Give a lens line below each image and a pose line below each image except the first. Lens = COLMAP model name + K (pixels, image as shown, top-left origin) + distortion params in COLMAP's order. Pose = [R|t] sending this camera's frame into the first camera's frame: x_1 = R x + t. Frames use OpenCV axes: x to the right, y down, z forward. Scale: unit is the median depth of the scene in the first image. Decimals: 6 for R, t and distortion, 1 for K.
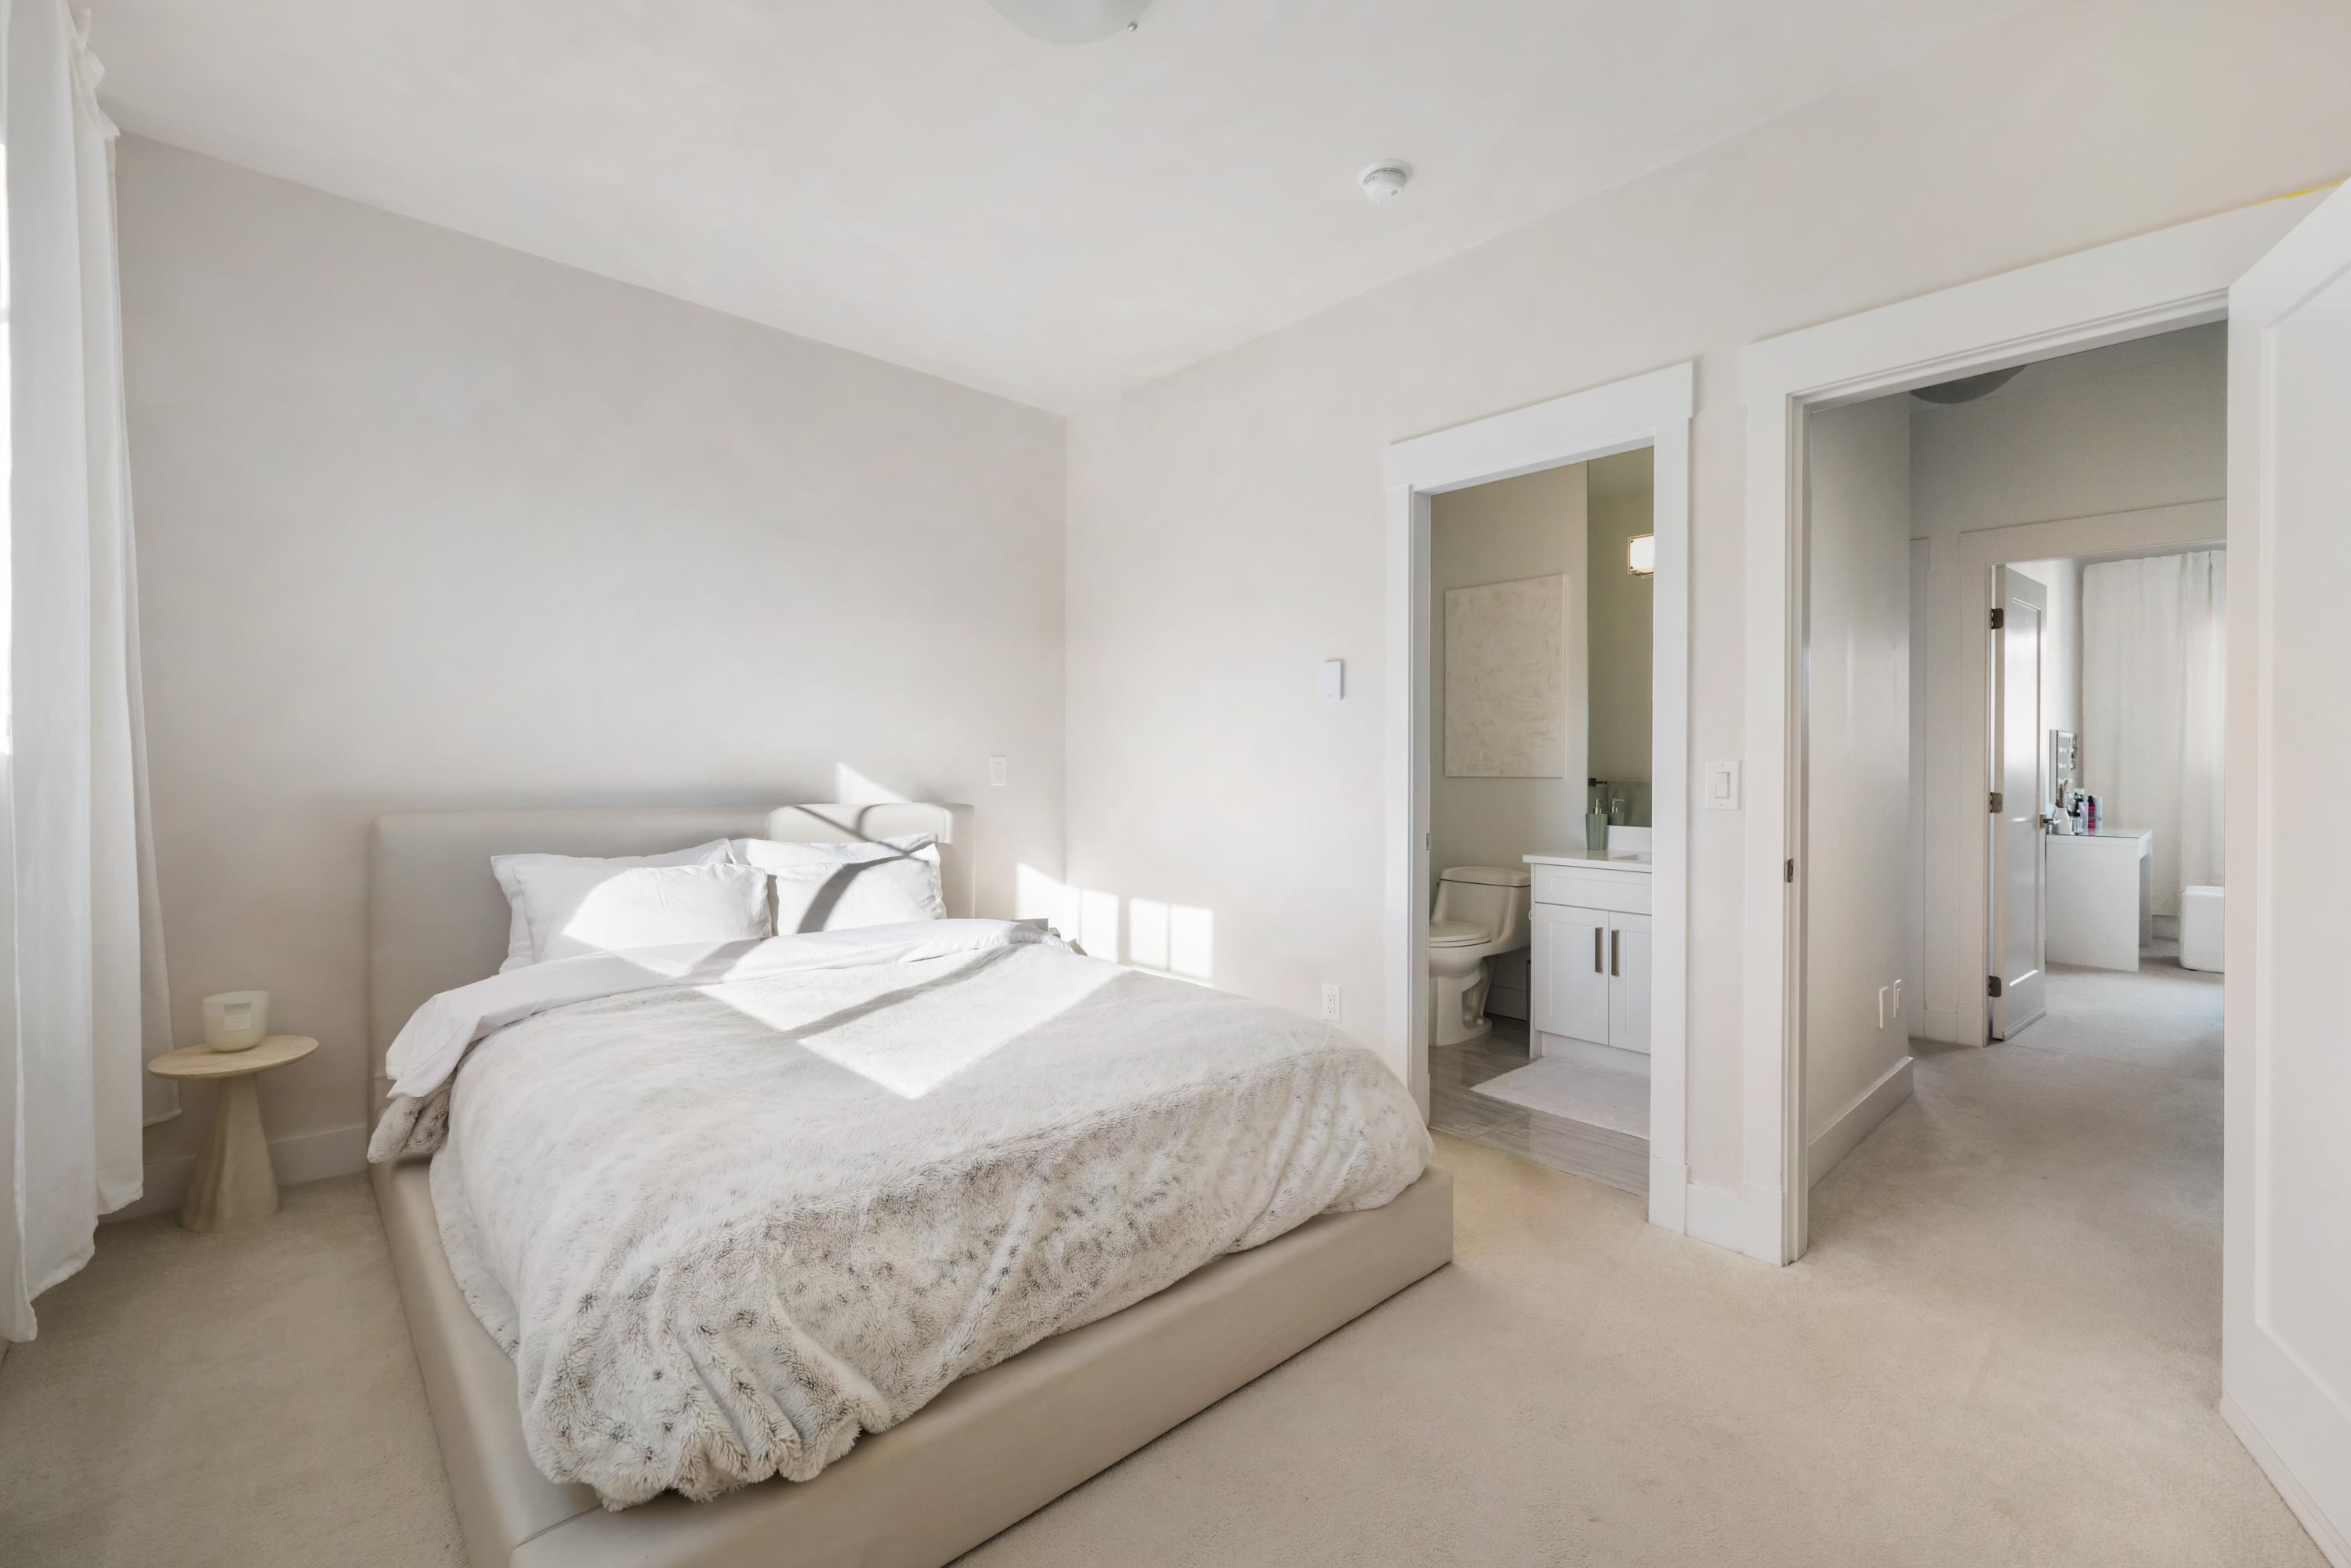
lens RADIAL K [[1022.2, 0, 1174.1], [0, 1022.2, 772.7], [0, 0, 1]] dist [0.002757, 0.000087]
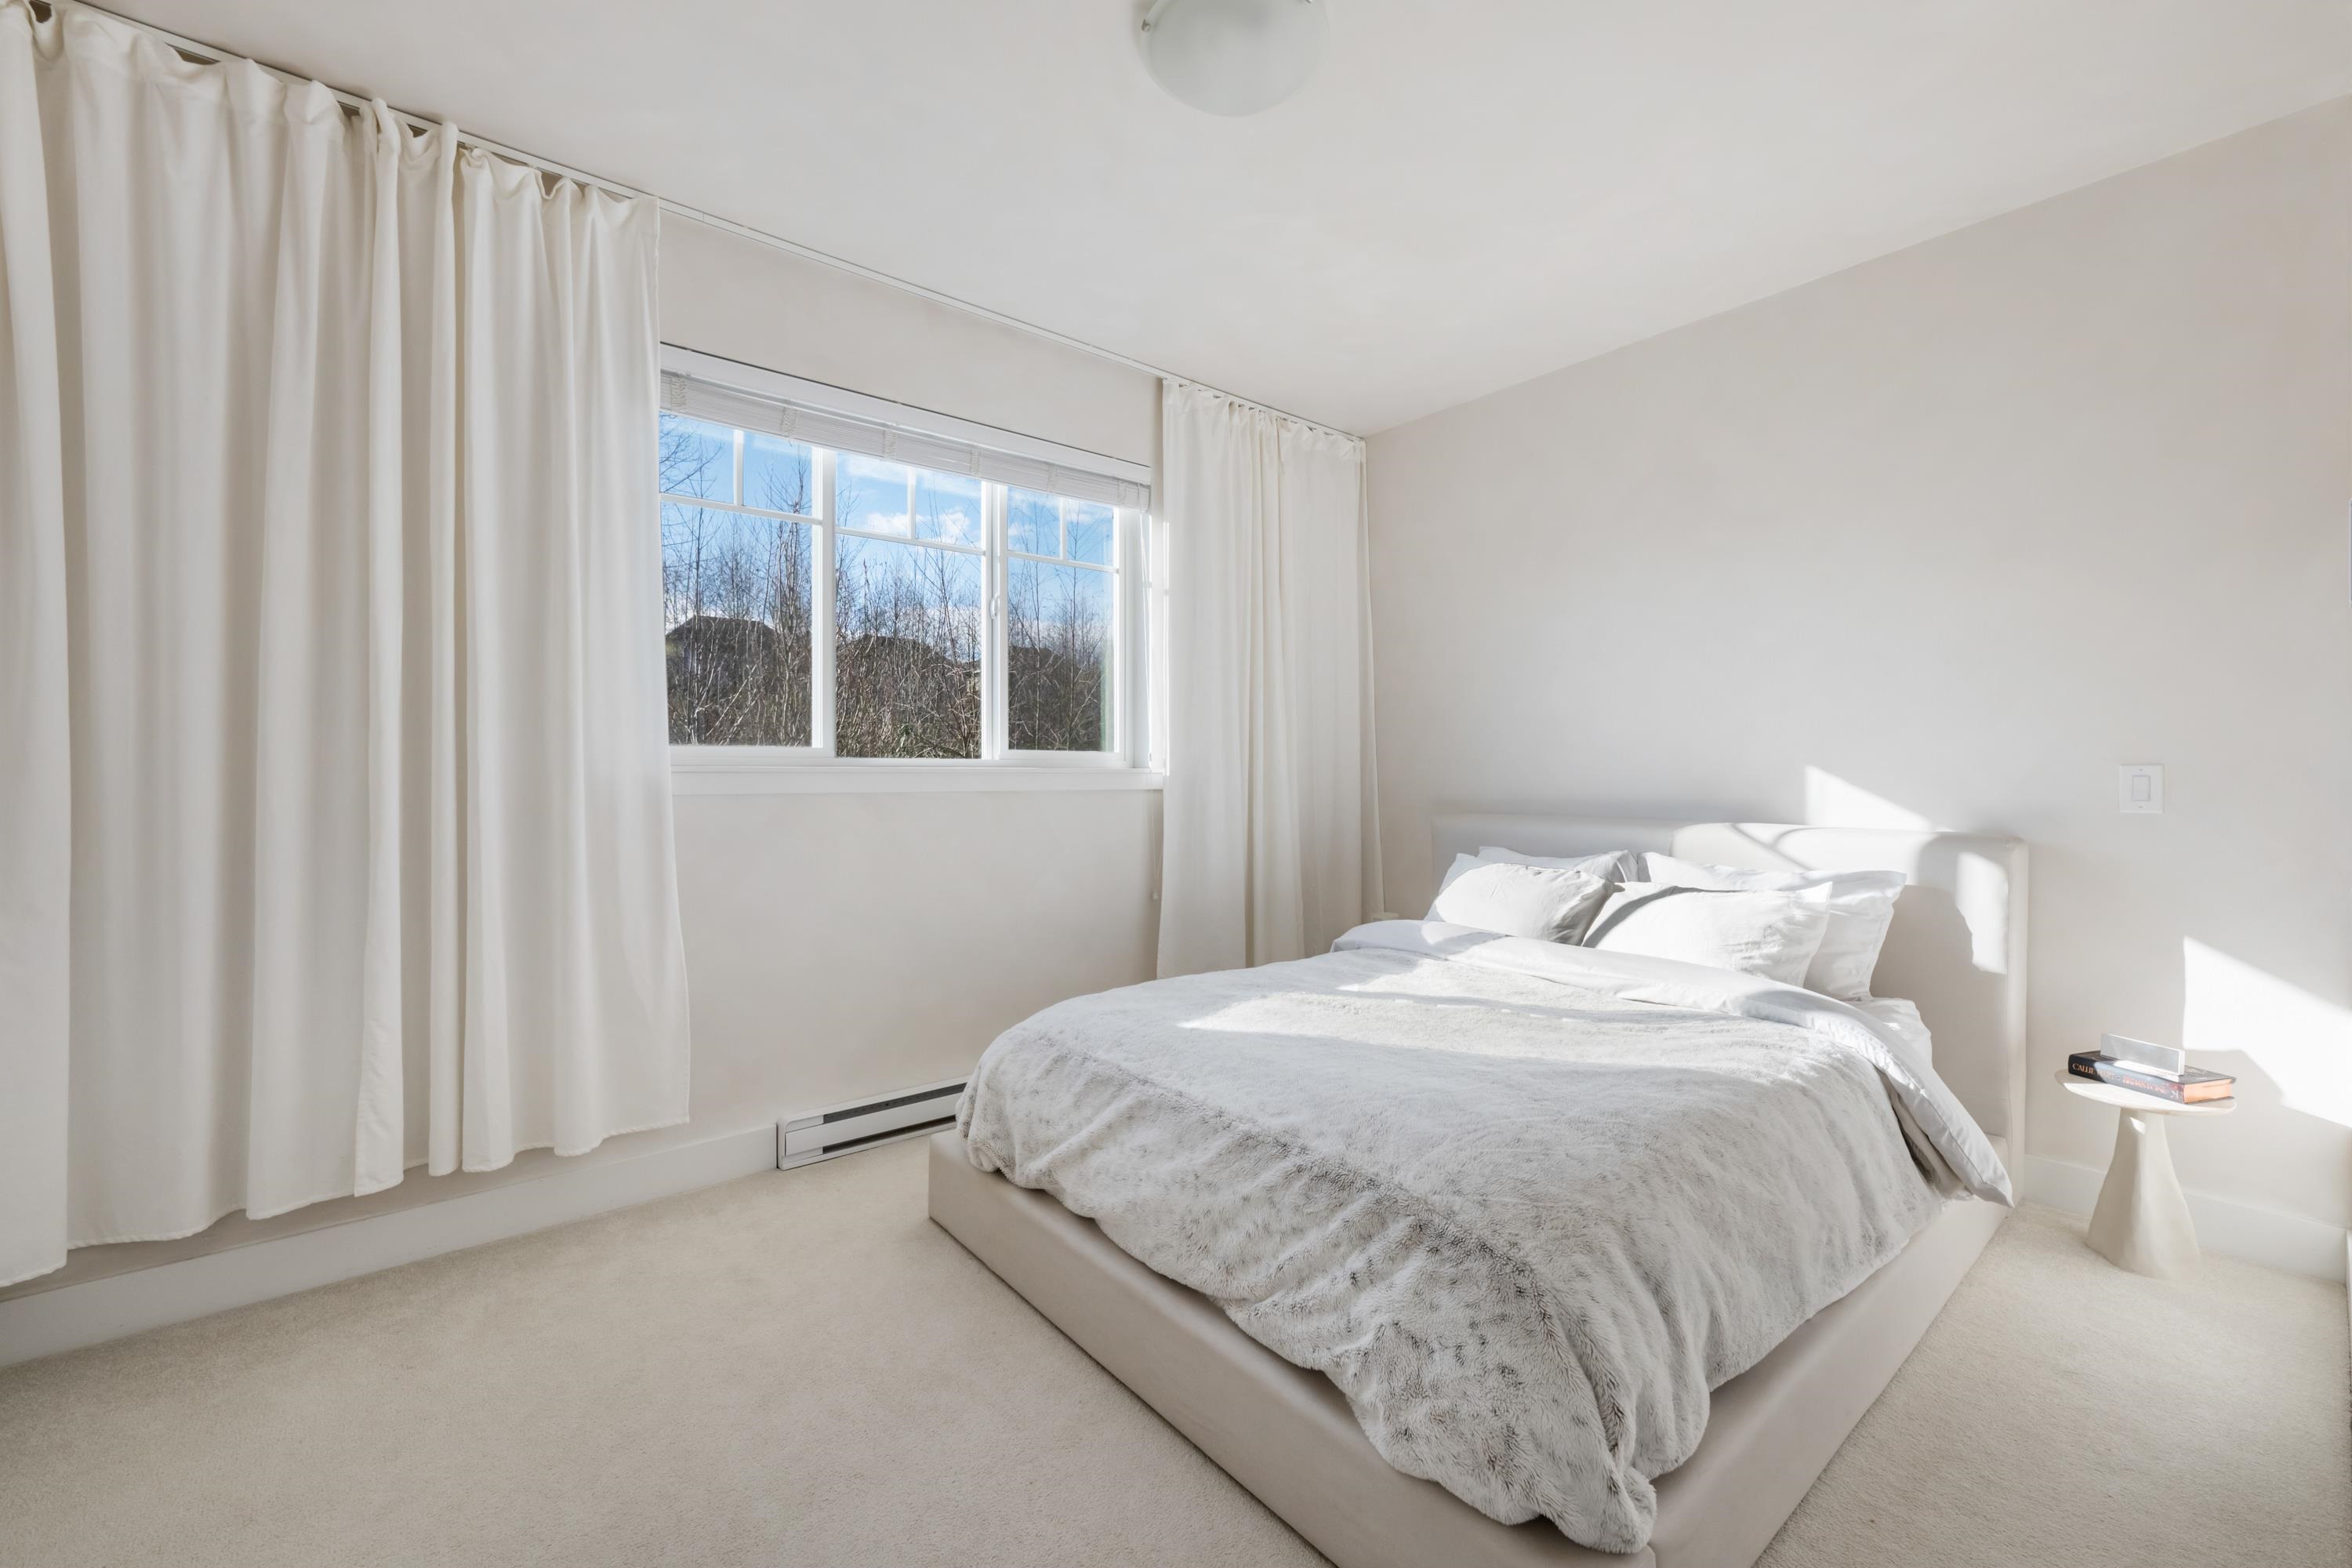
lens RADIAL K [[947.9, 0, 1178.3], [0, 947.9, 777.0], [0, 0, 1]] dist [0.001590, 0.001586]
pose [[-0.072949, -0.001704, -0.997334, 0.848029], [-0.005627, 0.999983, -0.001297, -0.009199], [0.997320, 0.005517, -0.072957, 0.947590]]
